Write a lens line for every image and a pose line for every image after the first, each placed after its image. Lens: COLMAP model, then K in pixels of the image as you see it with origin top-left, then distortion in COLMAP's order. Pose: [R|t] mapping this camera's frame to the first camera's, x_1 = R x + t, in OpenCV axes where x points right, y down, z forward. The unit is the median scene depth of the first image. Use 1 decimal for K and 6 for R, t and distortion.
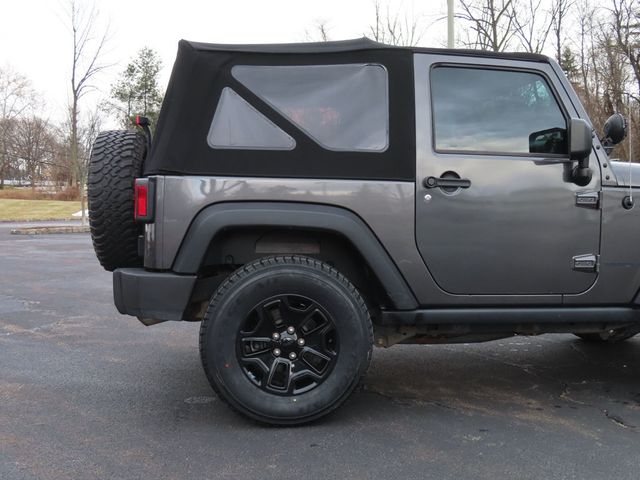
lens RADIAL K [[690.4, 0, 319.9], [0, 690.4, 241.8], [0, 0, 1]] dist [-0.008887, 0.022102]
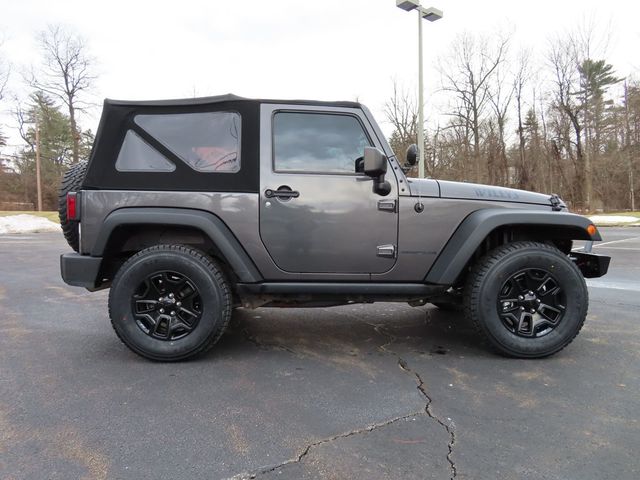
lens RADIAL K [[458.7, 0, 317.3], [0, 458.7, 240.8], [0, 0, 1]] dist [-0.008701, 0.008439]
pose [[0.995148, 0.003817, -0.098315, 0.350624], [-0.004250, 0.999982, -0.004203, 0.014912], [0.098297, 0.004601, 0.995146, 0.067656]]
